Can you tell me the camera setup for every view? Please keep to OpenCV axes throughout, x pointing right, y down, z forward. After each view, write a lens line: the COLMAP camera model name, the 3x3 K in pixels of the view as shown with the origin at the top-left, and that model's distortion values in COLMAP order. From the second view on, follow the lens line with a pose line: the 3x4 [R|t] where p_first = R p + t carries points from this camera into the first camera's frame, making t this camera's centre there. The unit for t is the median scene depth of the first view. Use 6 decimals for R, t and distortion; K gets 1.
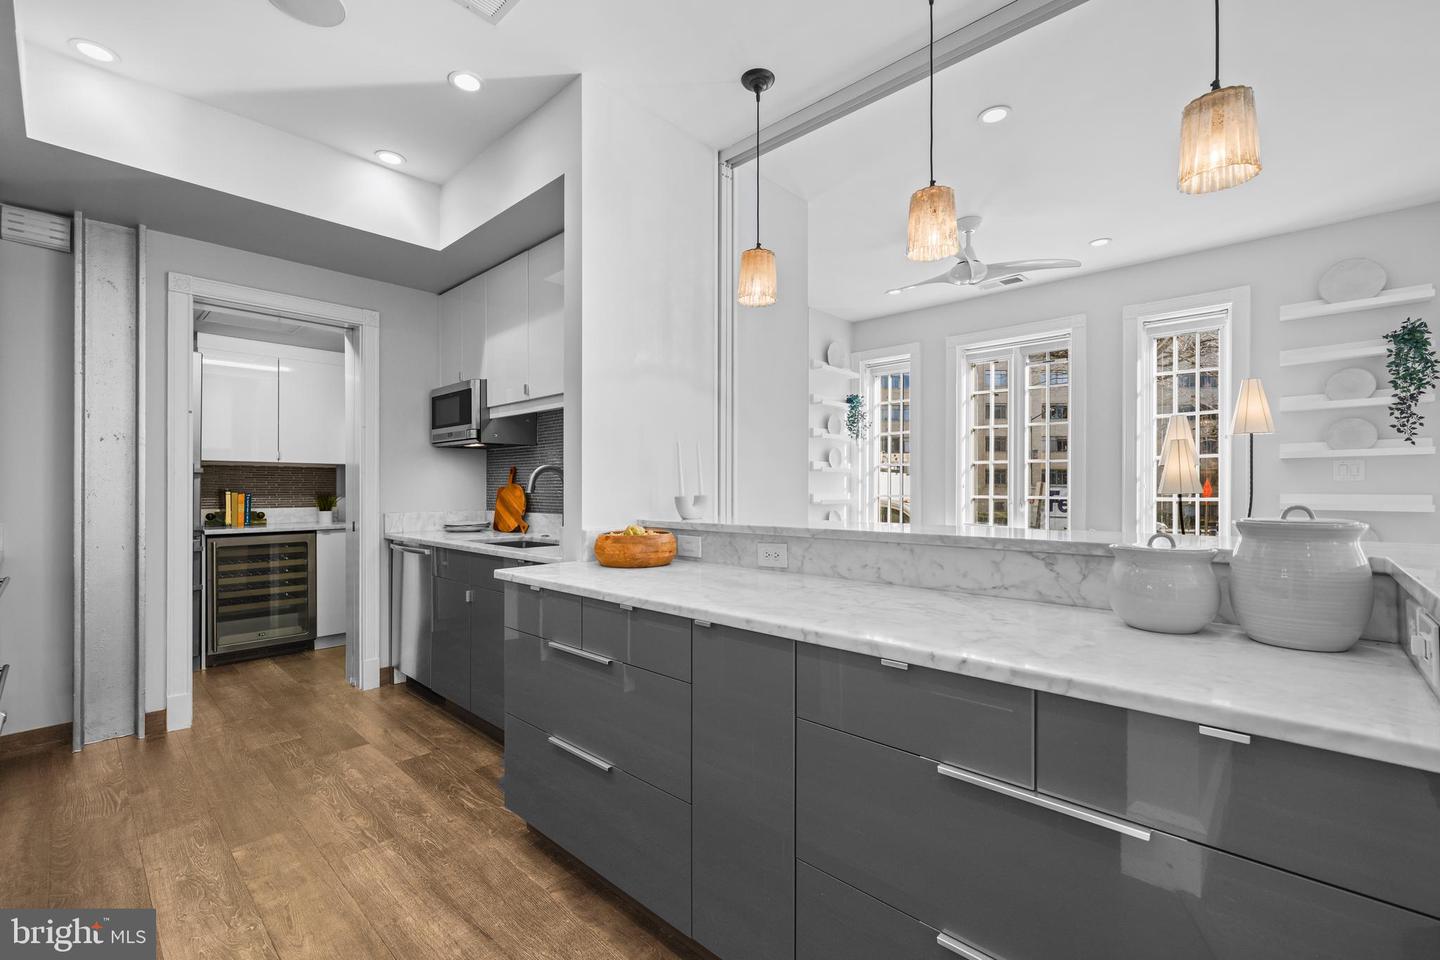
lens RADIAL K [[618.6, 0, 720.0], [0, 618.6, 480.0], [0, 0, 1]] dist [0.000618, 0.000116]
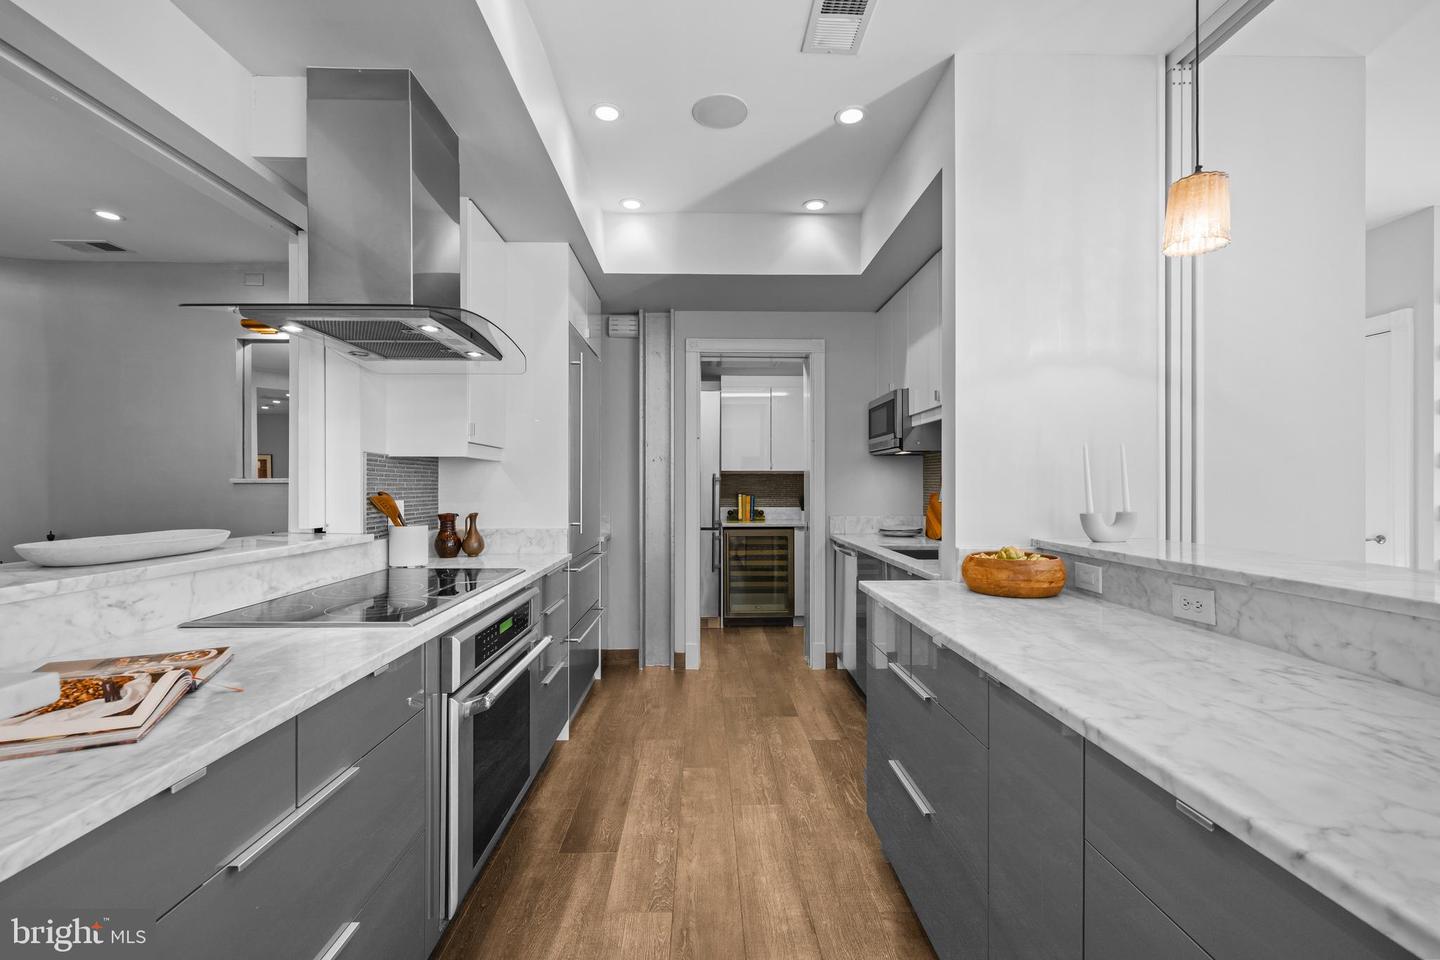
lens RADIAL K [[617.1, 0, 715.2], [0, 617.1, 476.4], [0, 0, 1]] dist [-0.001389, 0.000110]
pose [[0.698103, -0.009567, -0.715933, 0.157872], [0.009200, 0.999948, -0.004392, -0.020615], [0.715938, -0.003521, 0.698155, 0.083226]]
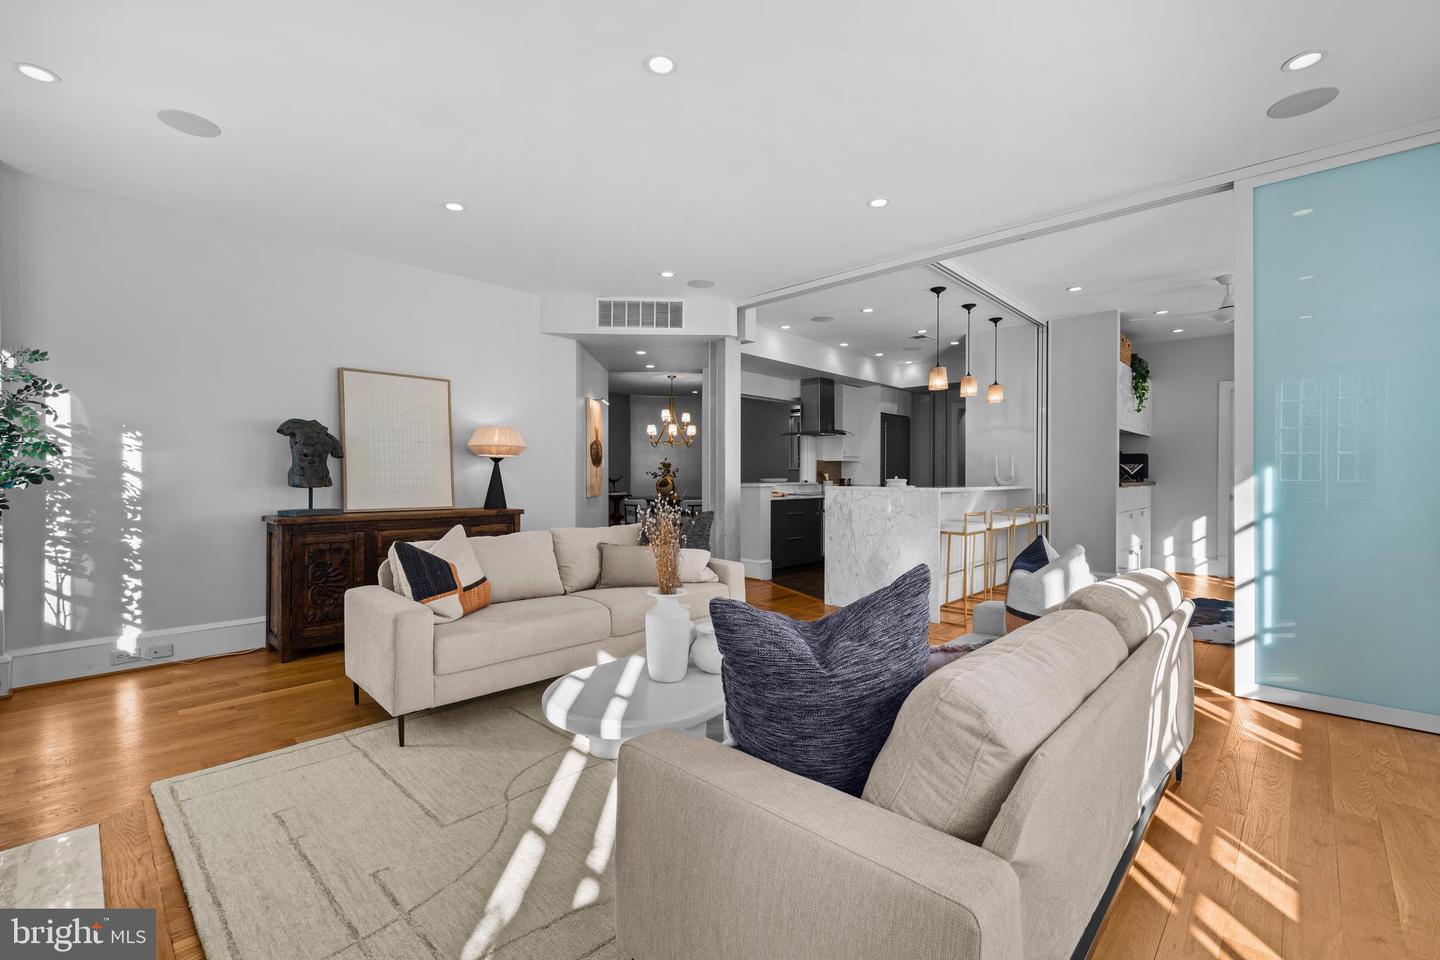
lens RADIAL K [[618.6, 0, 720.0], [0, 618.6, 480.0], [0, 0, 1]] dist [0.000618, 0.000116]
pose [[-0.010476, 0.009604, -0.999899, 2.401349], [0.009252, 0.999912, 0.009507, 0.004591], [0.999902, -0.009152, -0.010564, -0.133857]]
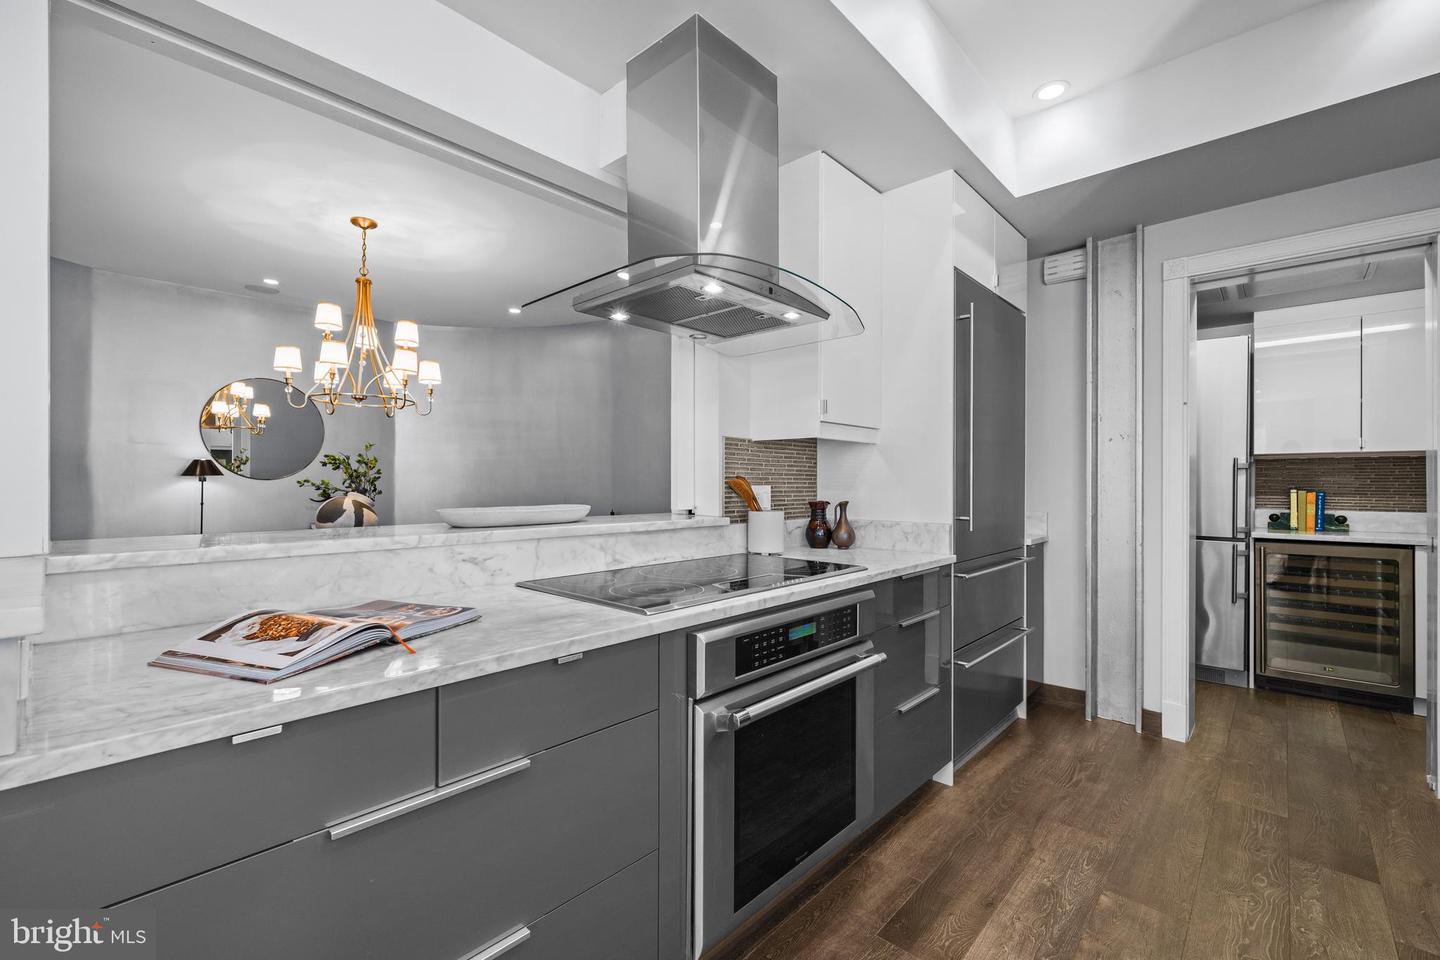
lens RADIAL K [[615.5, 0, 716.2], [0, 615.5, 478.1], [0, 0, 1]] dist [0.000626, 0.000016]
pose [[0.006800, -0.007353, -0.999950, 0.071212], [0.010425, 0.999919, -0.007282, 0.001855], [0.999923, -0.010375, 0.006876, 0.312935]]
